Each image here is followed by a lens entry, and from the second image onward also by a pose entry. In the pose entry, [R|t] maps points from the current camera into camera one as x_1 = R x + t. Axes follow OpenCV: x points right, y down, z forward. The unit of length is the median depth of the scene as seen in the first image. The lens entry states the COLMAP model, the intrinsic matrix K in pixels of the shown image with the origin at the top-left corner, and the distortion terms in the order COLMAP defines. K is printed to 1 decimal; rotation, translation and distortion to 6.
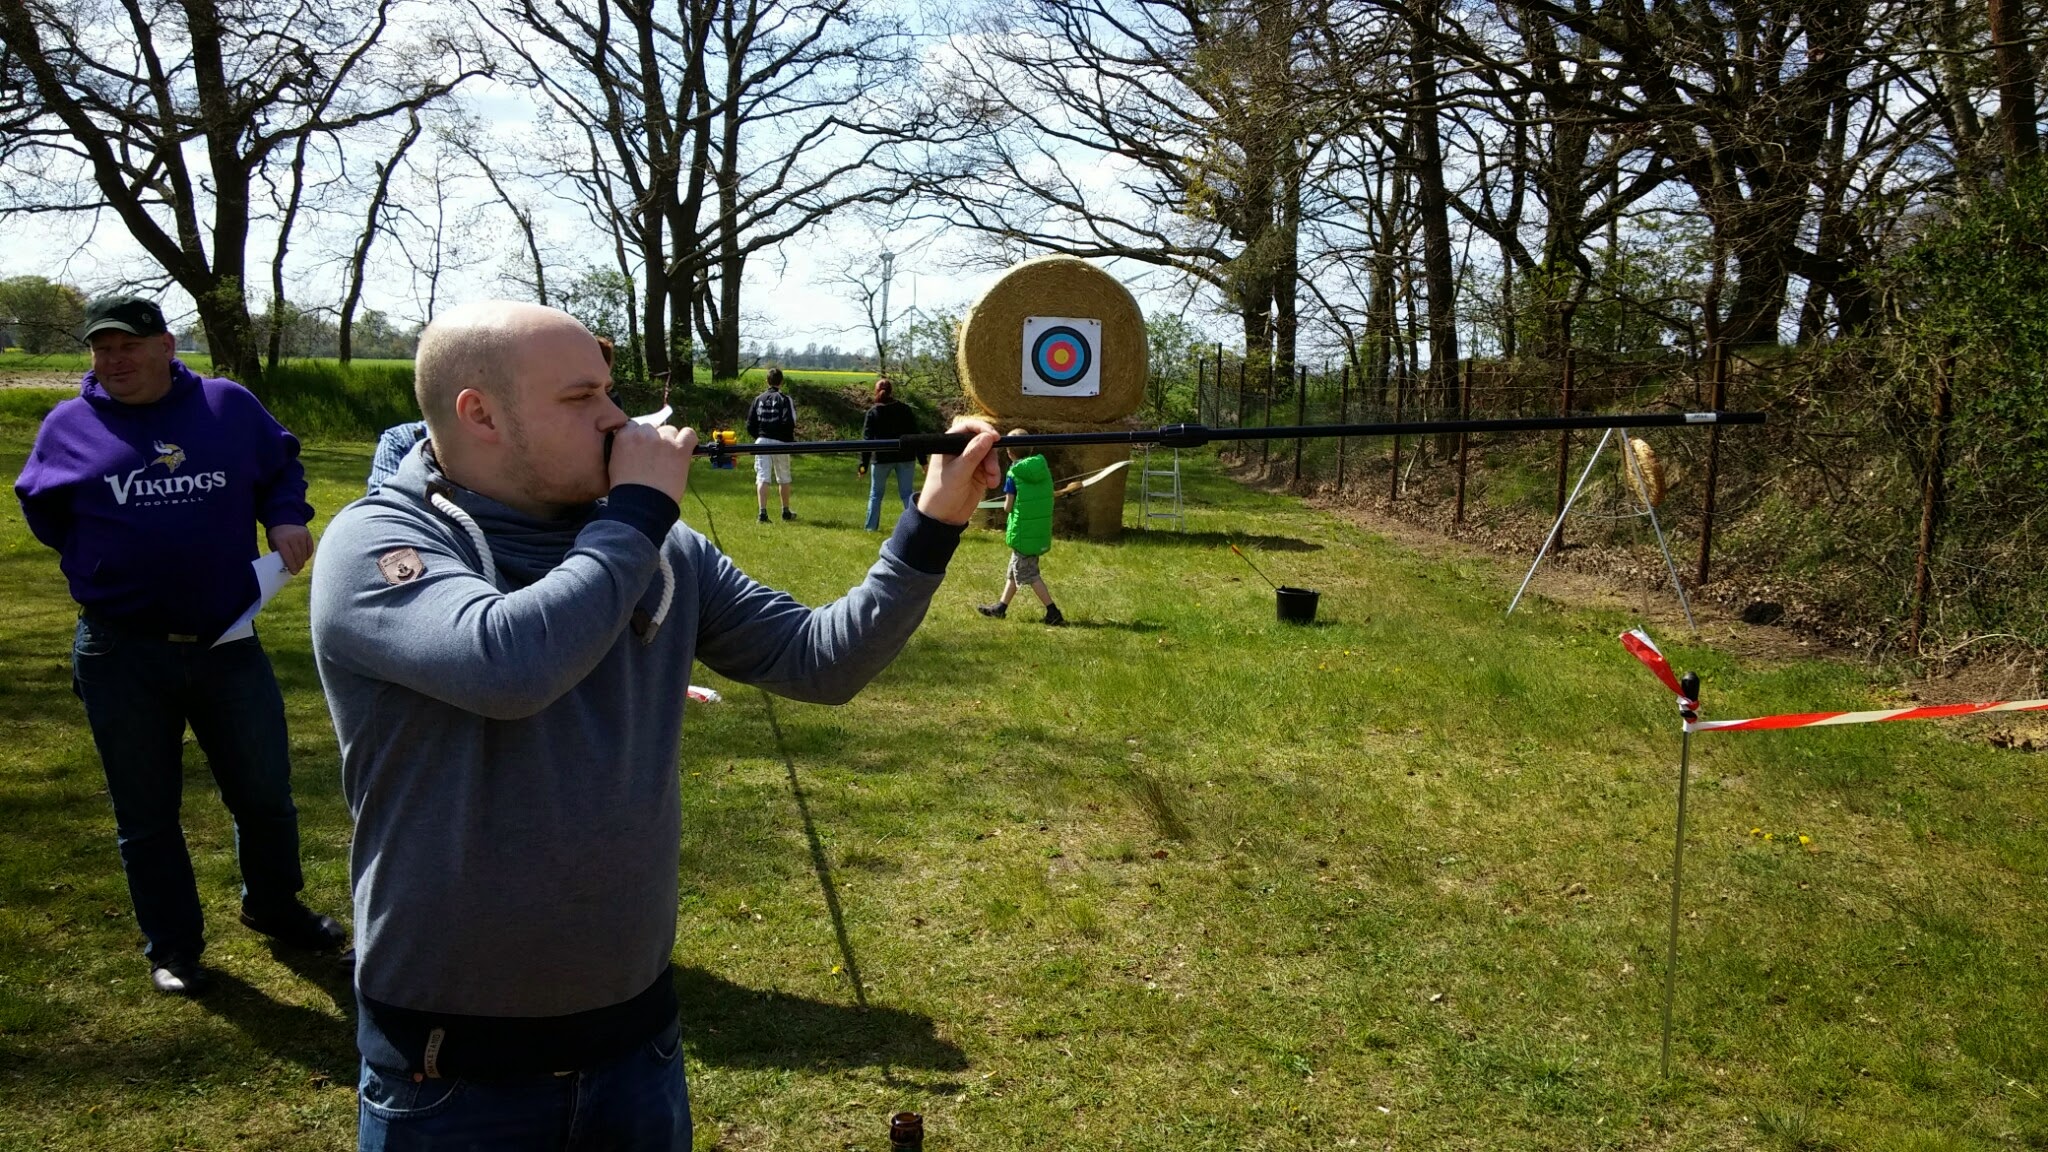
lens RADIAL K [[1835.8, 0, 1033.9], [0, 1835.8, 568.1], [0, 0, 1]] dist [0.124570, -0.211971]
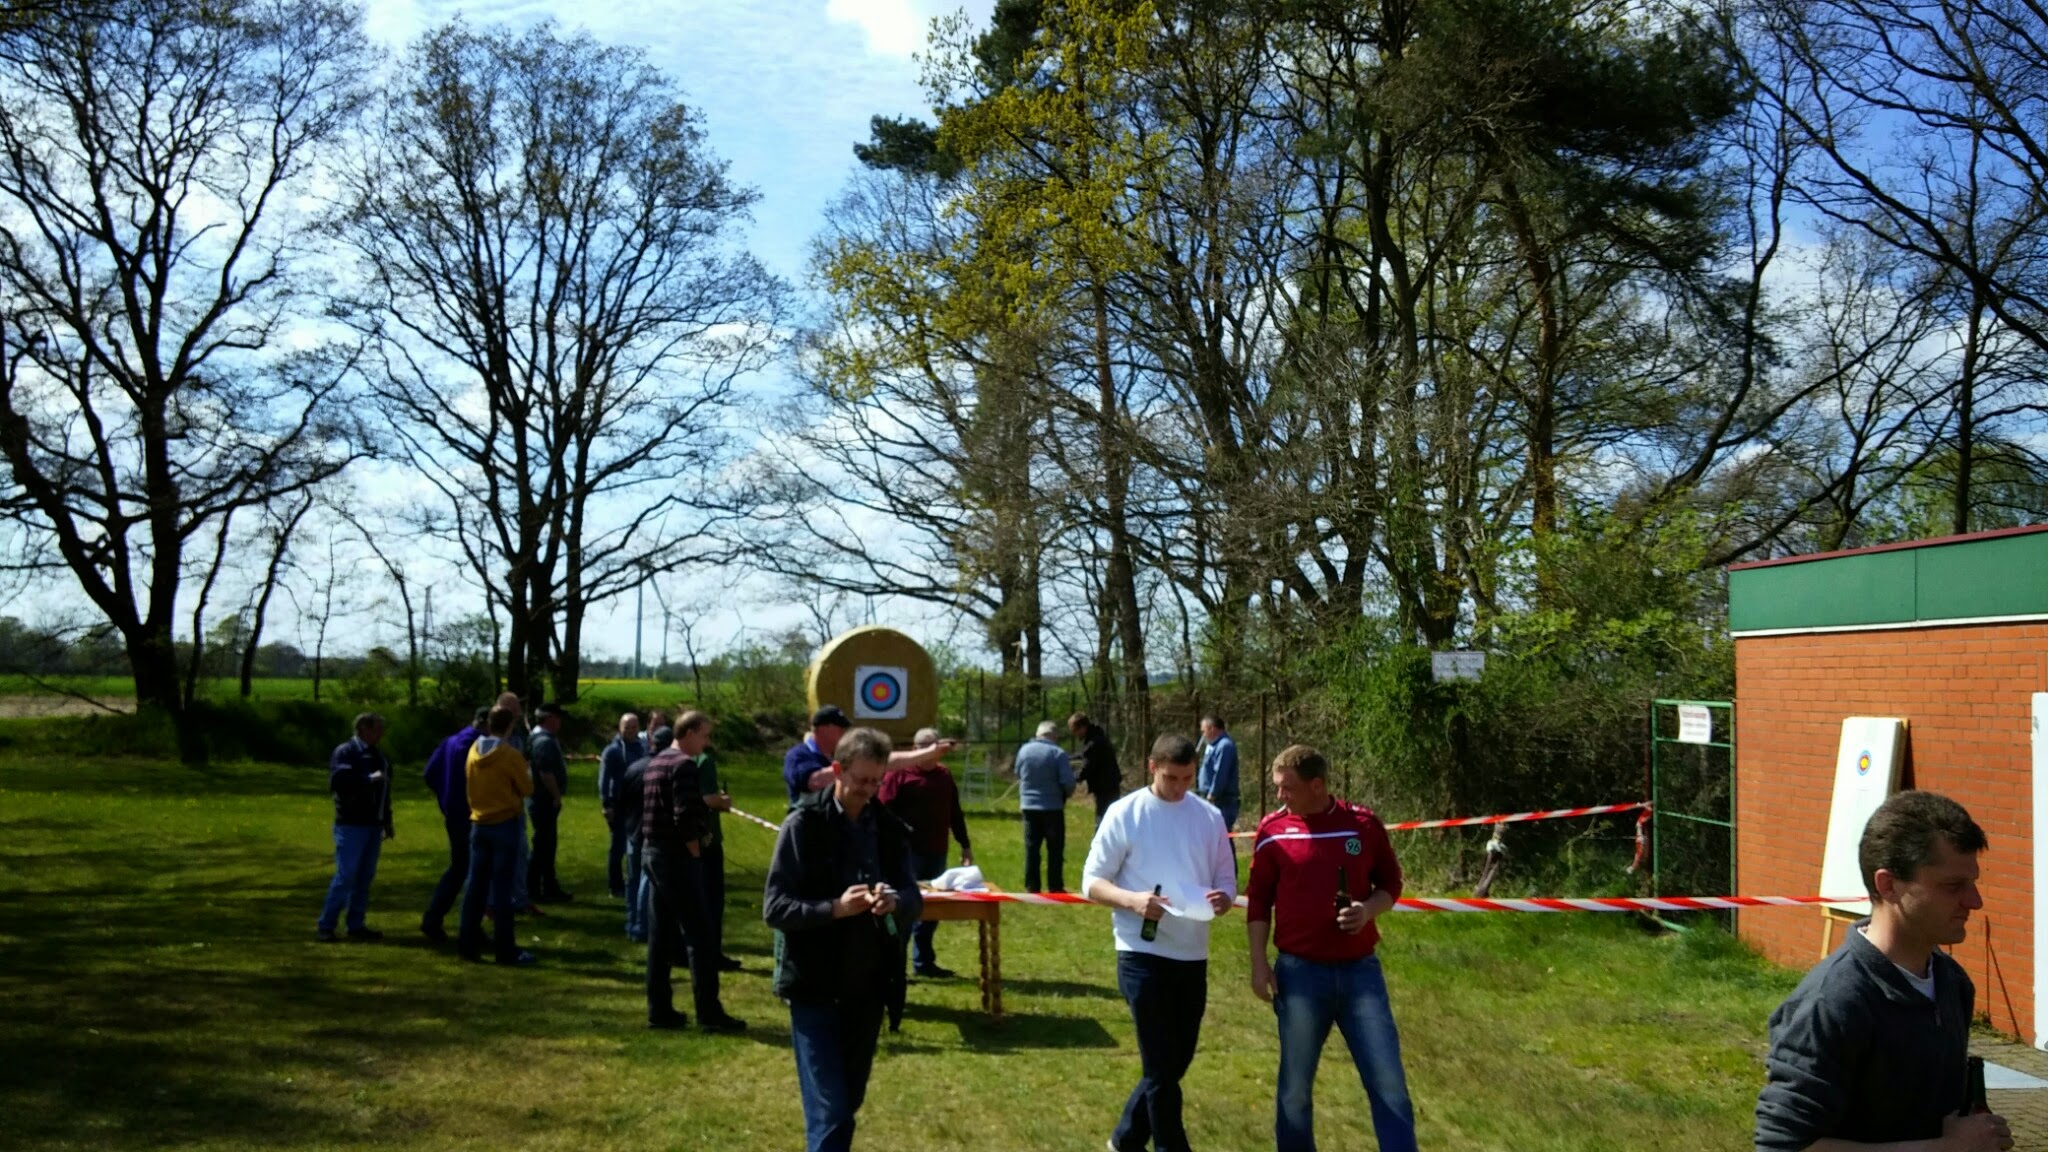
lens RADIAL K [[1835.8, 0, 1023.2], [0, 1835.8, 583.7], [0, 0, 1]] dist [0.124570, -0.211971]
pose [[0.991636, -0.007037, 0.128872, -0.031331], [0.026839, 0.987928, -0.152569, 0.013074], [-0.126243, 0.154752, 0.979854, -0.236117]]
